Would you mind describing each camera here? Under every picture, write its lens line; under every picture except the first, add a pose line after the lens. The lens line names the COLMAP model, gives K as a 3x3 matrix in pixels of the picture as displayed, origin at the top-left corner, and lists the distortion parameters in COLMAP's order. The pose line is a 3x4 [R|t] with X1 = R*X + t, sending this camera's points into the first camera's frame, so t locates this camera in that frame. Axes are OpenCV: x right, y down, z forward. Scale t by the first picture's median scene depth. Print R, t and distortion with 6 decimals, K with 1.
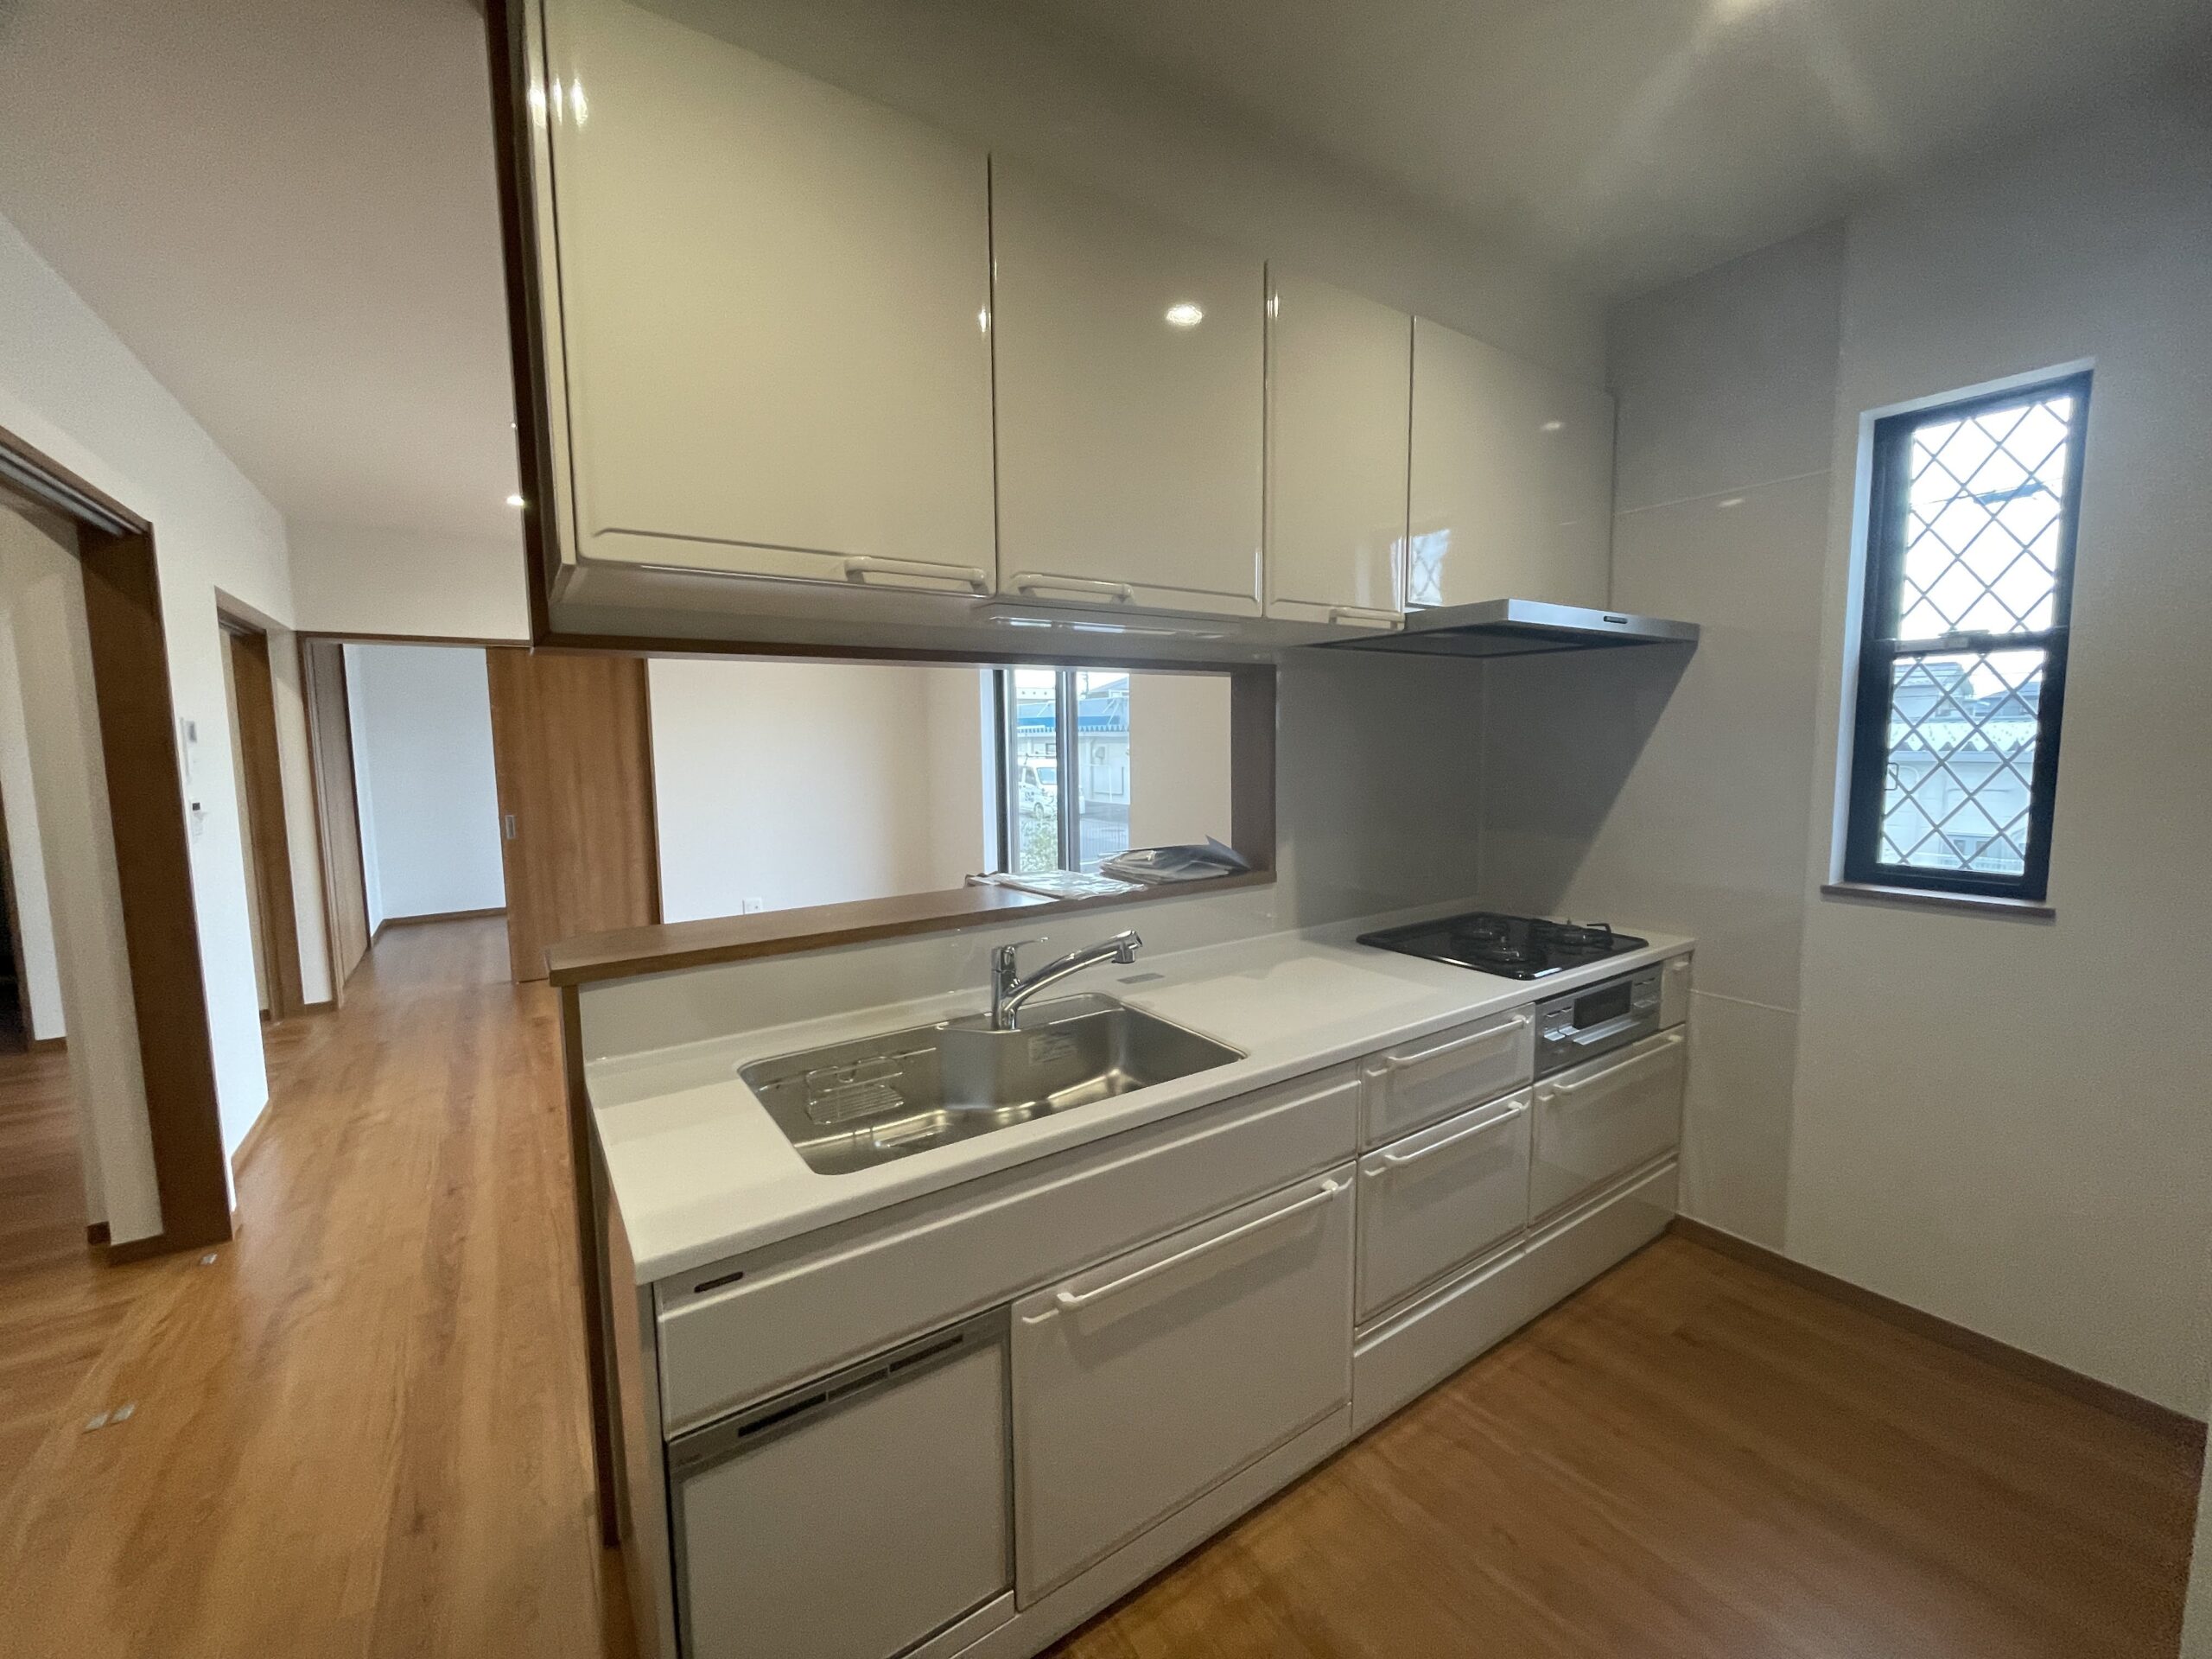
lens RADIAL K [[889.6, 0, 1106.0], [0, 889.6, 829.5], [0, 0, 1]] dist [0.002047, 0.000176]
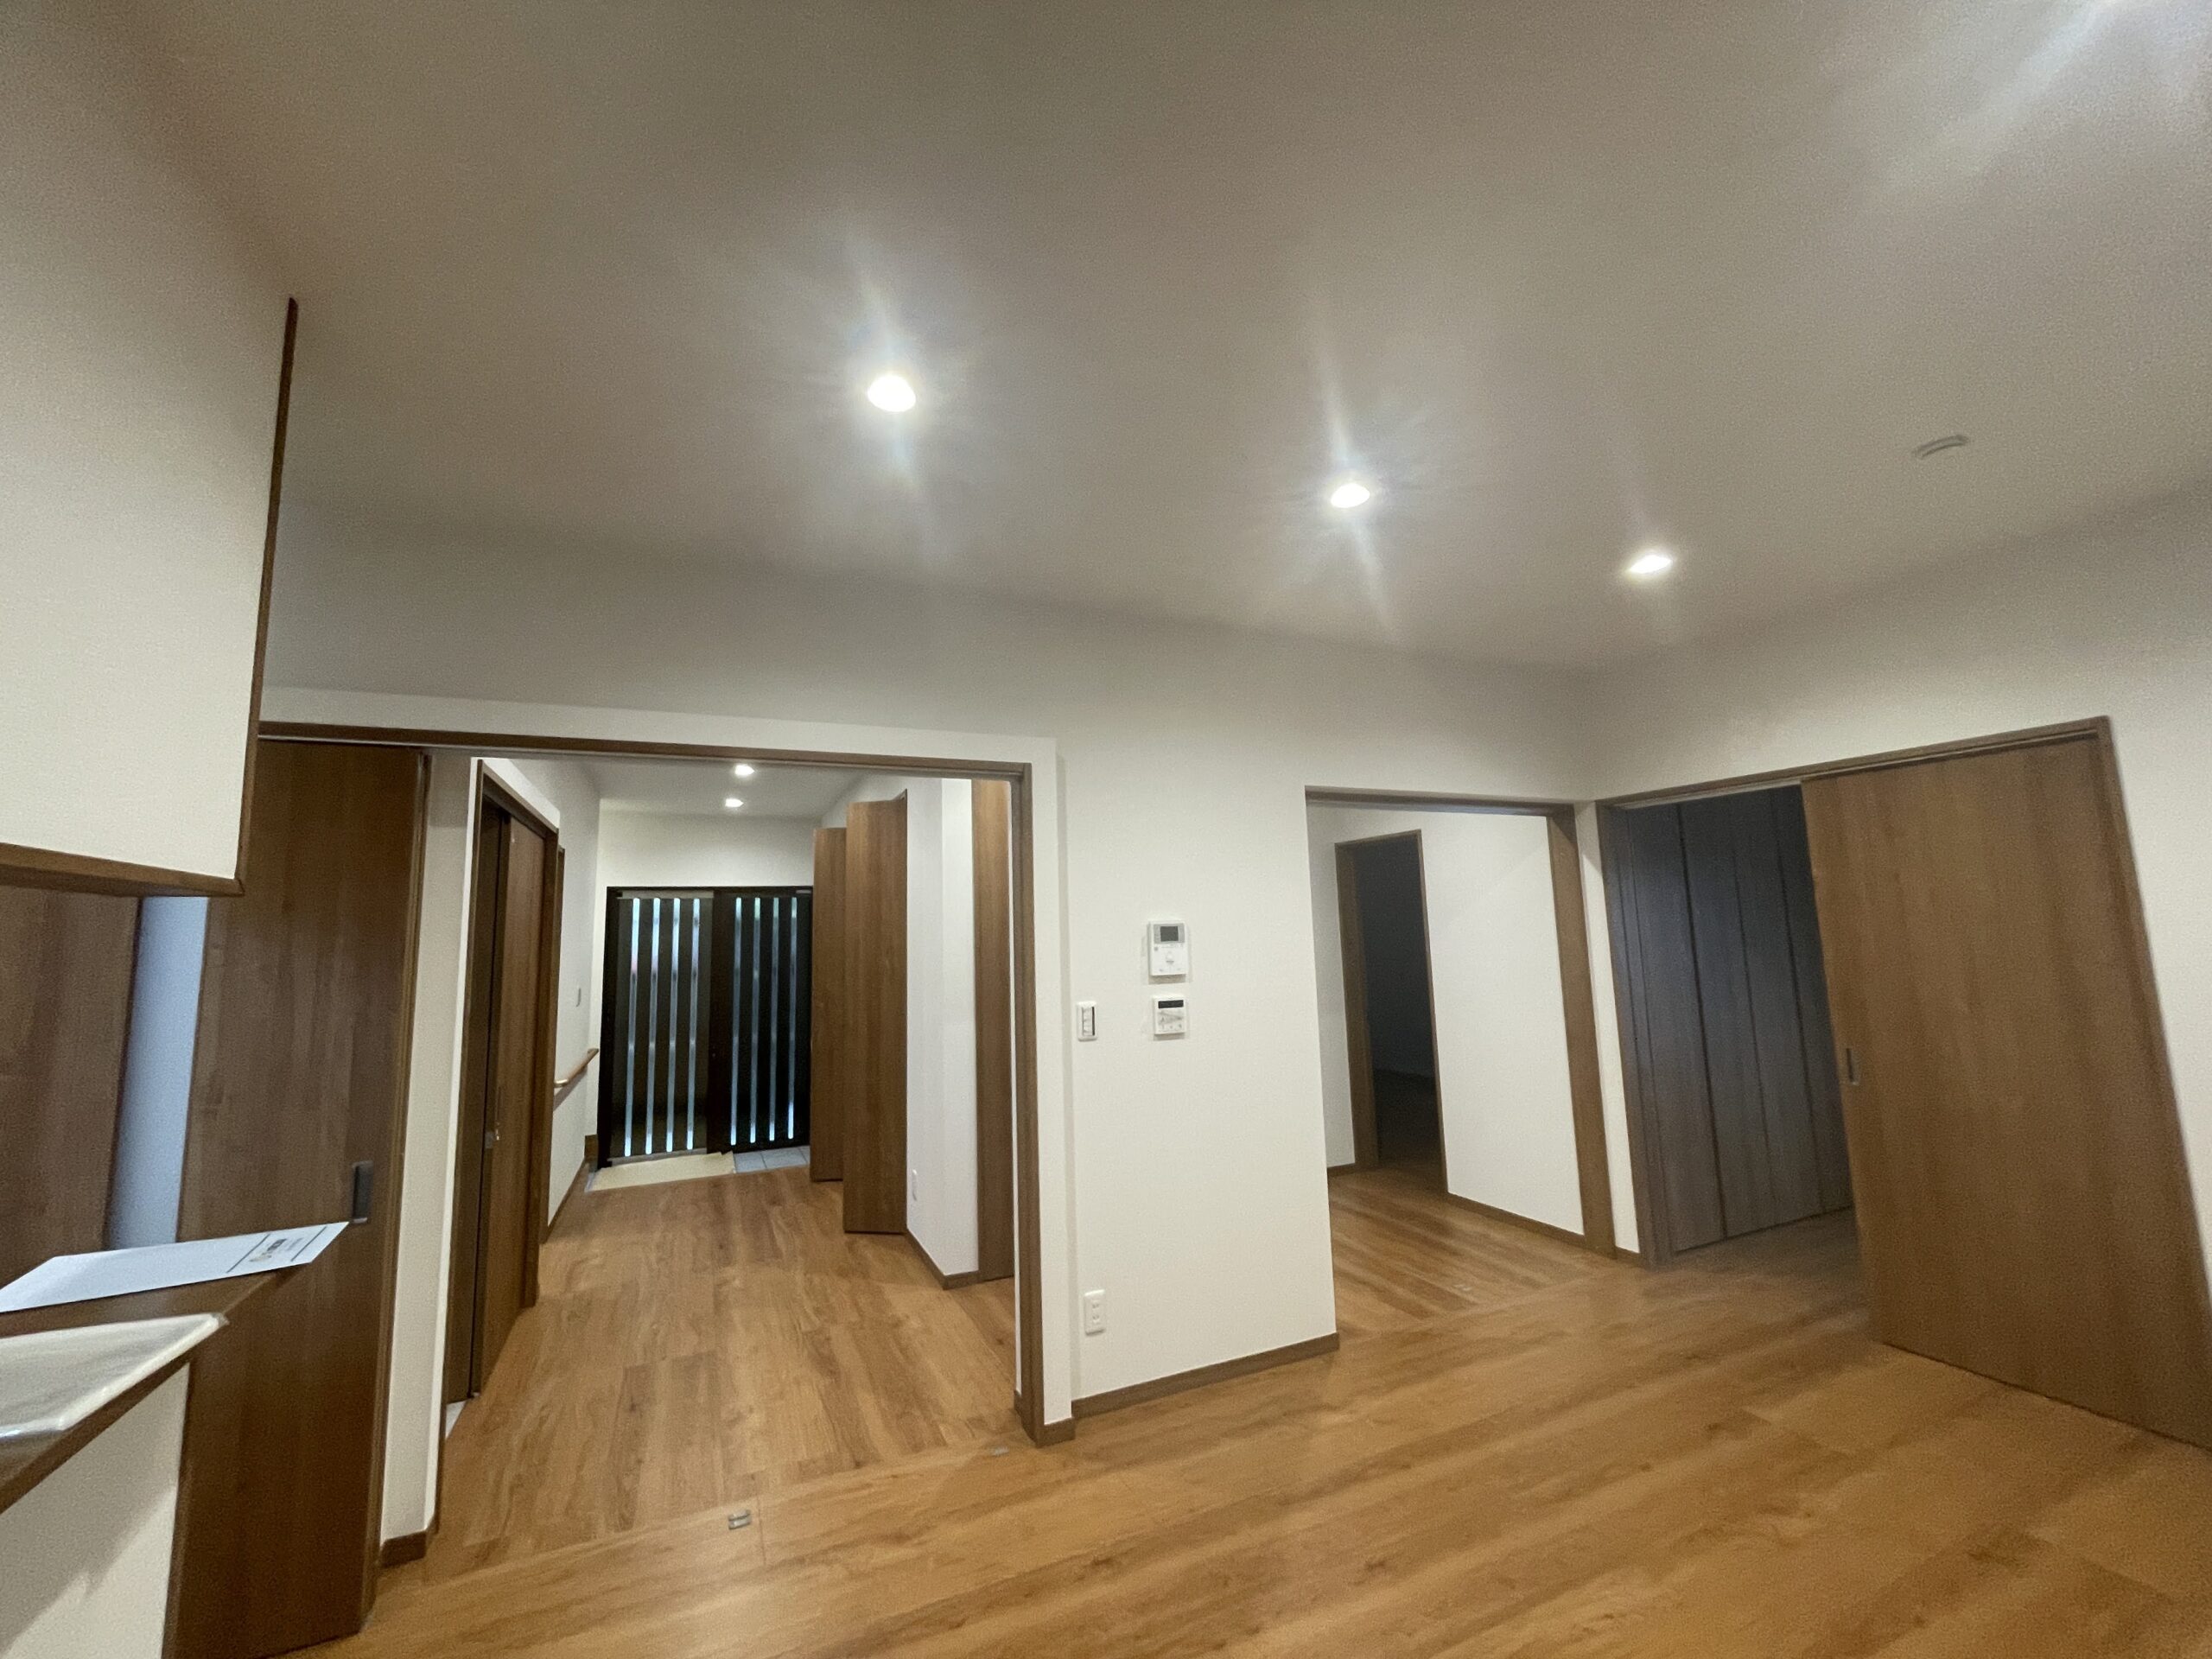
lens RADIAL K [[889.6, 0, 1106.0], [0, 889.6, 829.5], [0, 0, 1]] dist [0.002047, 0.000176]
pose [[-0.174941, -0.105210, -0.978942, 0.041668], [-0.073033, 0.992922, -0.093661, -0.104258], [0.981867, 0.055110, -0.181387, 0.903651]]
